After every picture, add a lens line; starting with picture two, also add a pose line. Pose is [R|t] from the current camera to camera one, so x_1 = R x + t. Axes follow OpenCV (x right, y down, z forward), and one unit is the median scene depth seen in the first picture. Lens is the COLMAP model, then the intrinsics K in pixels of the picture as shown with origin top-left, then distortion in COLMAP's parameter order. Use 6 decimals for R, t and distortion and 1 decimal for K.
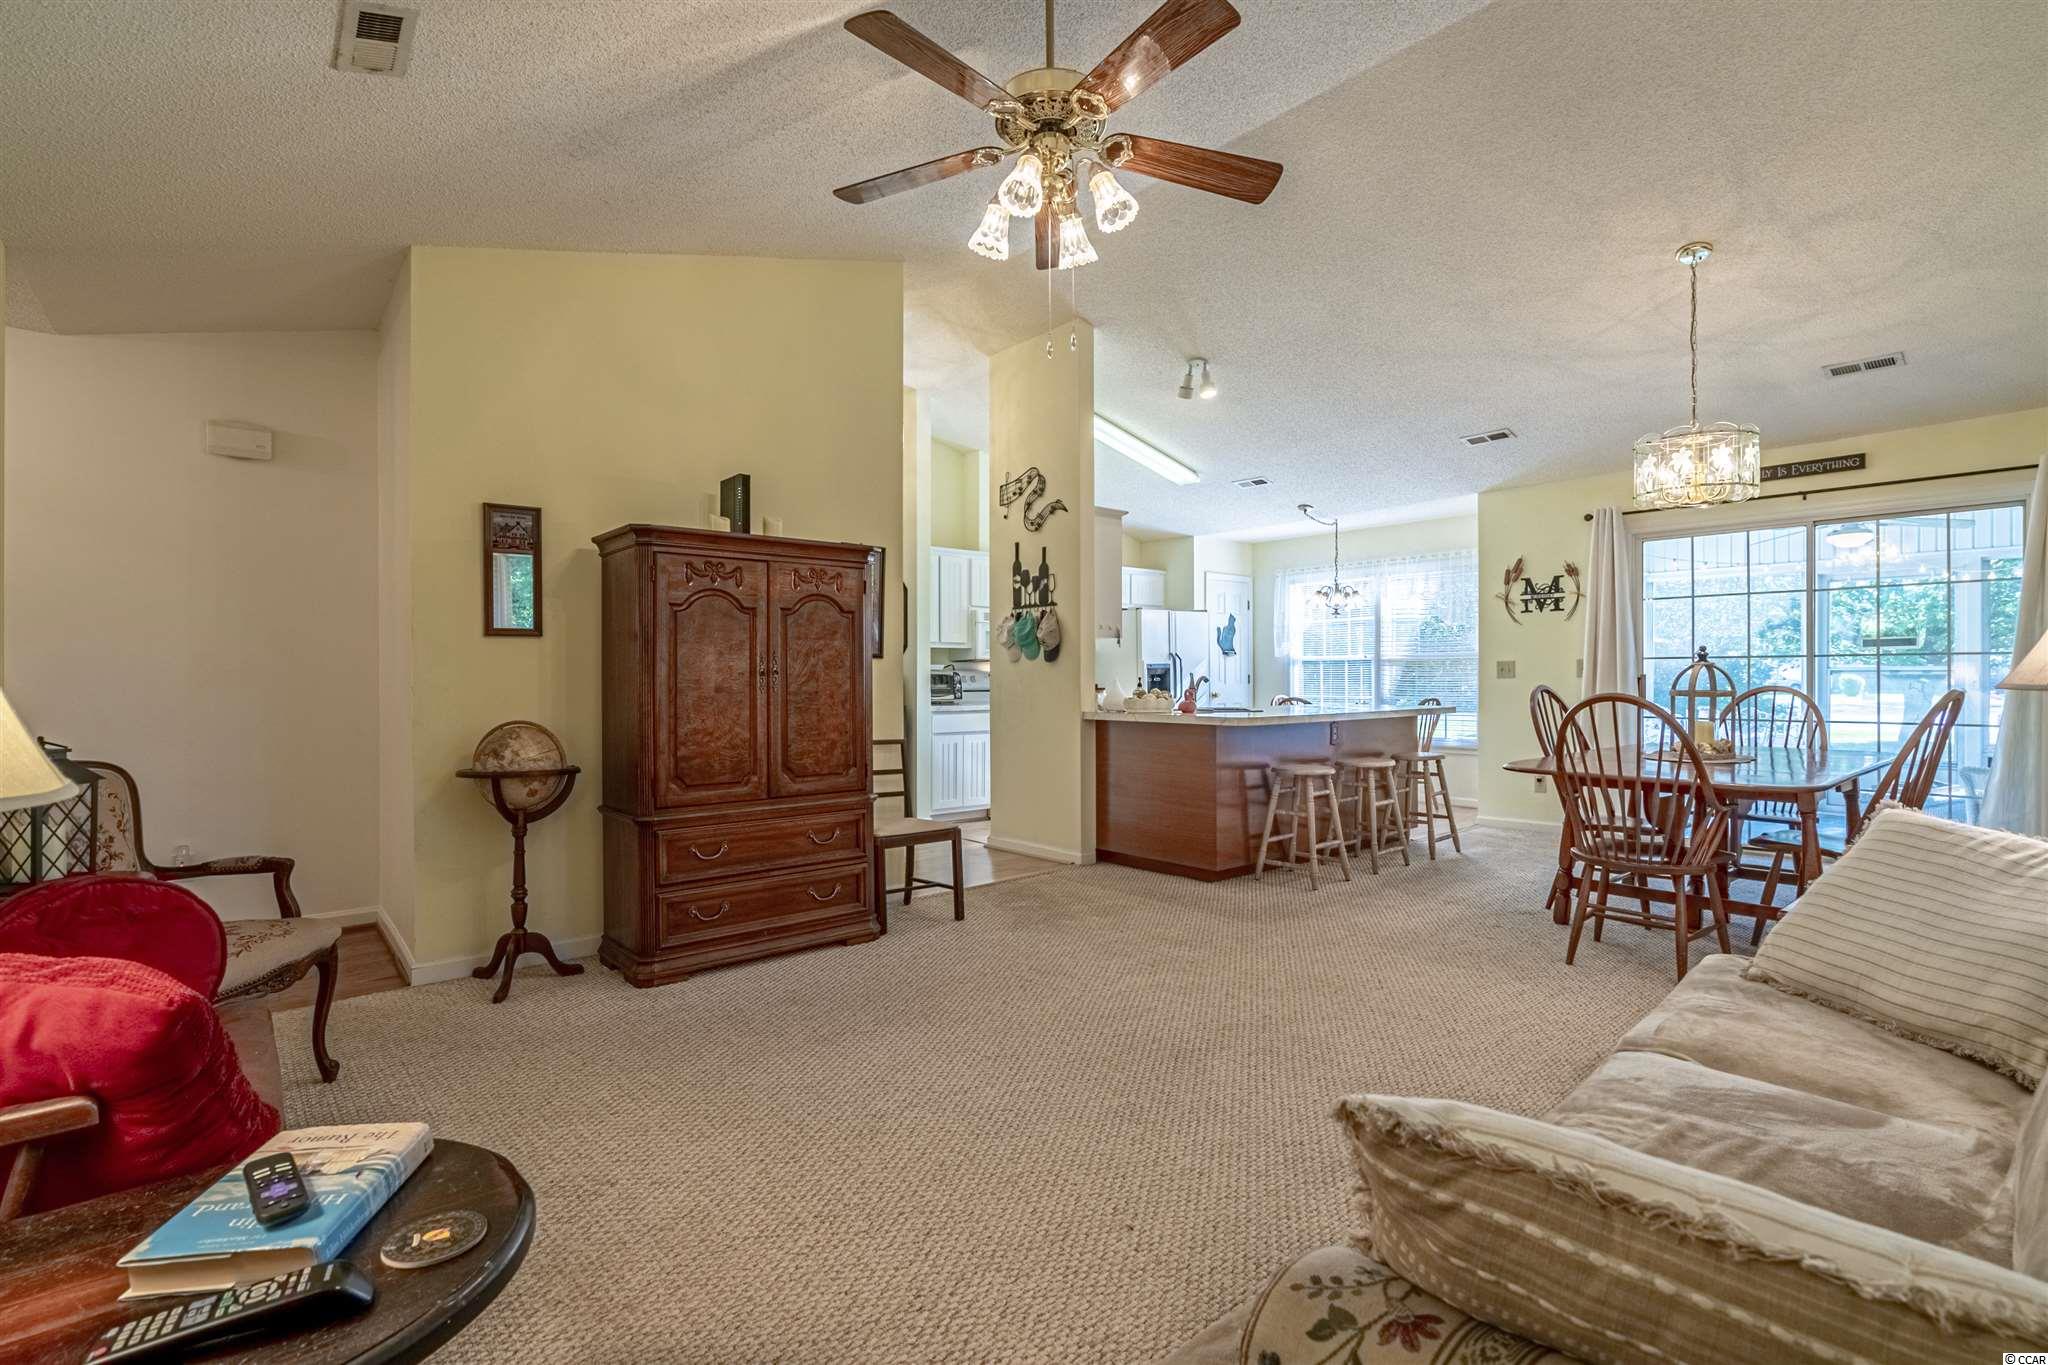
lens RADIAL K [[935.5, 0, 1031.5], [0, 935.5, 681.4], [0, 0, 1]] dist [0.001411, 0.000179]
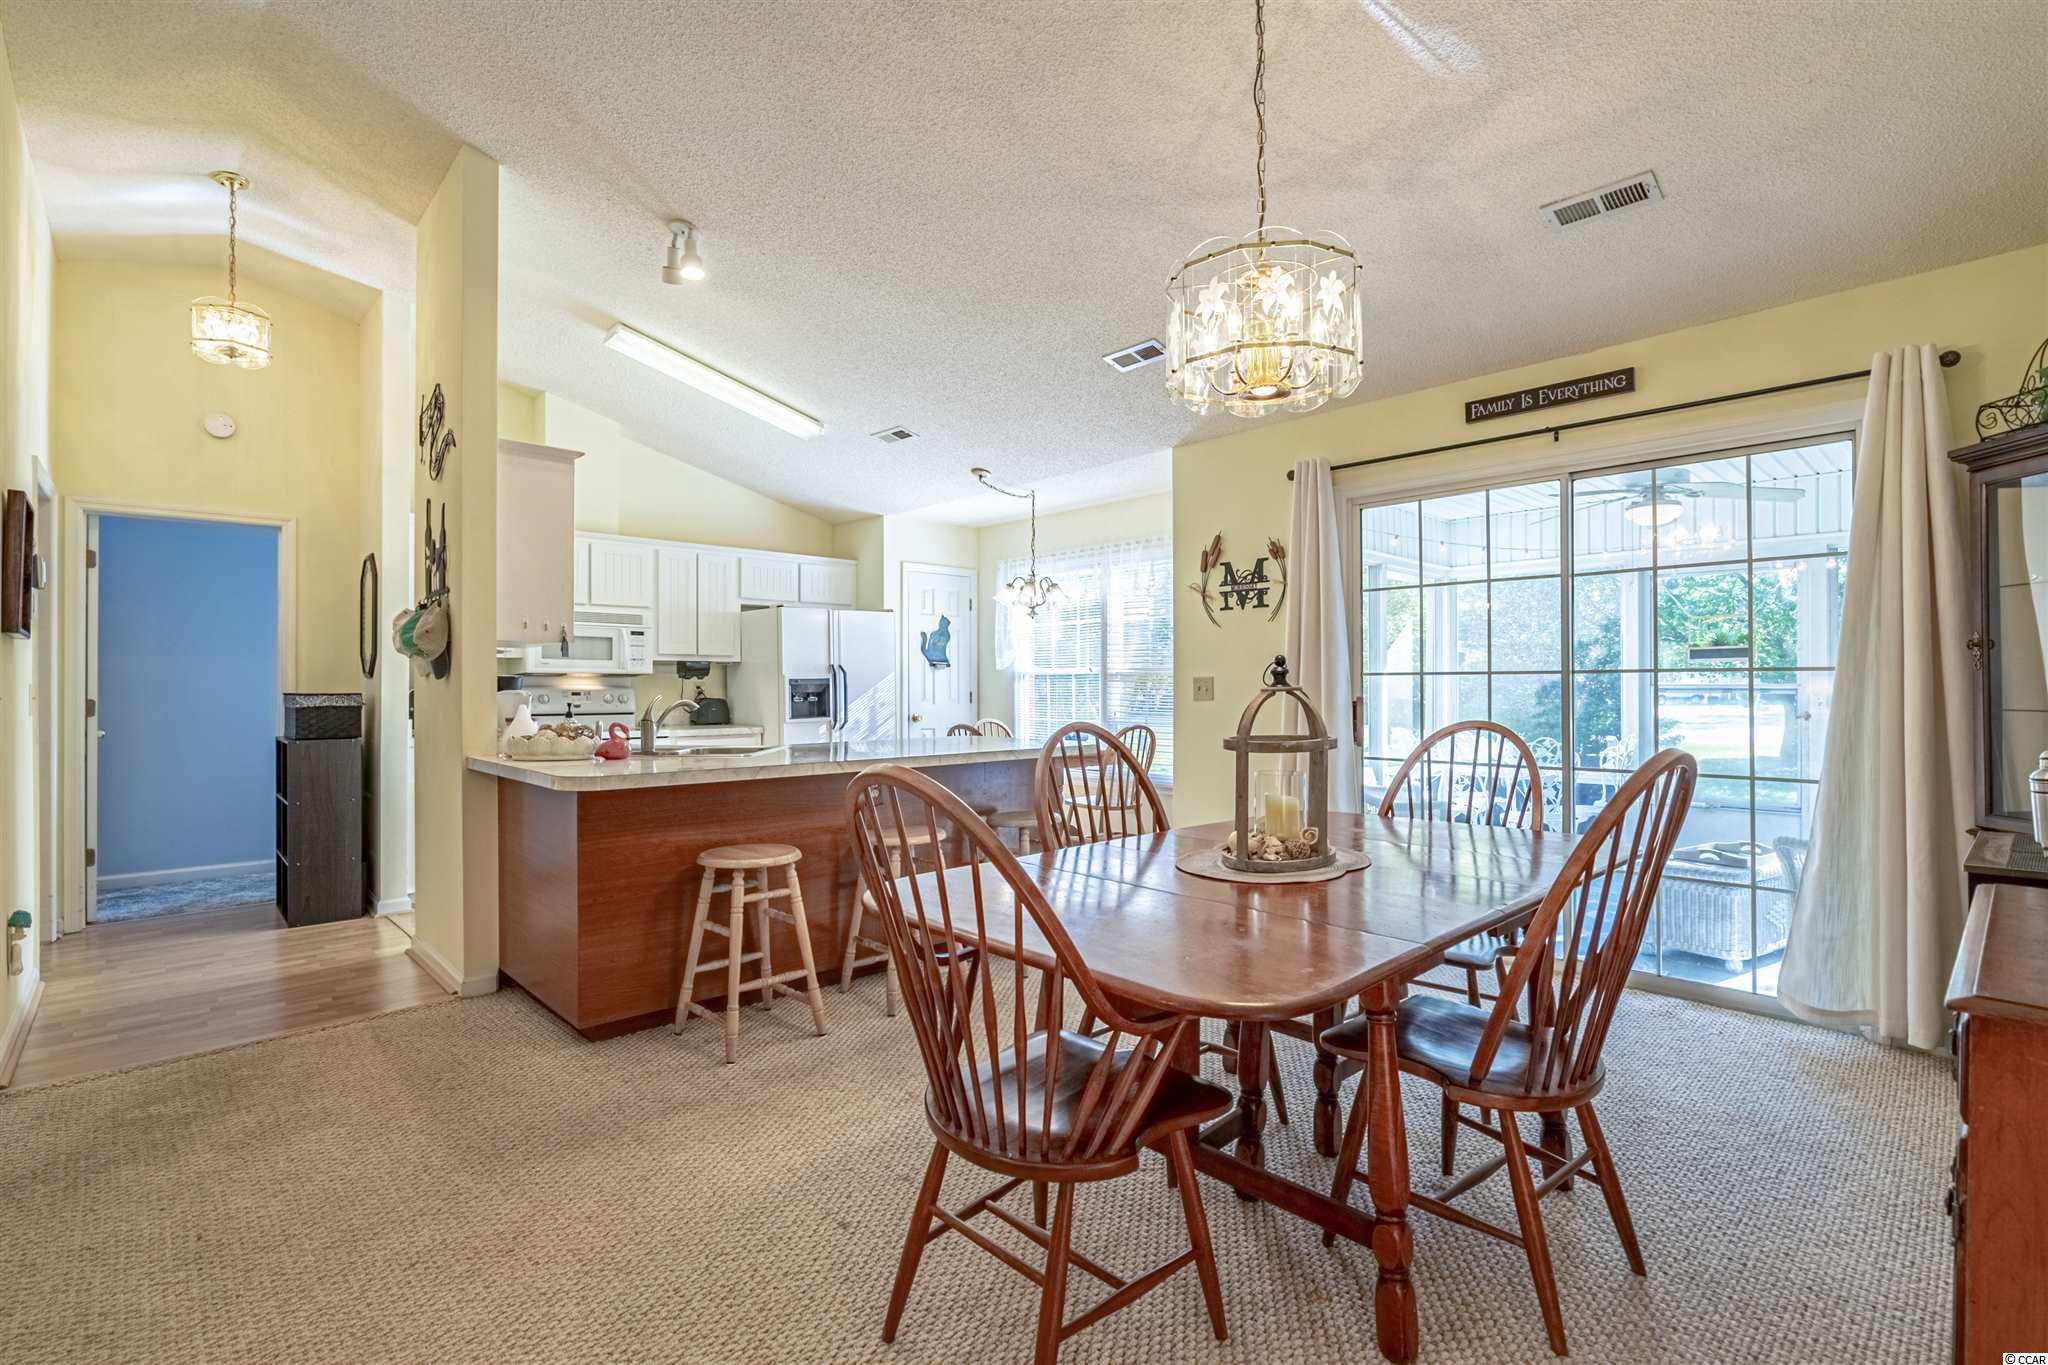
lens RADIAL K [[938.7, 0, 1018.6], [0, 938.7, 682.7], [0, 0, 1]] dist [-0.003546, 0.000467]
pose [[0.998763, 0.000975, 0.049714, 0.366317], [-0.000477, 0.999950, -0.010024, -0.011178], [-0.049721, 0.009988, 0.998713, 0.312713]]
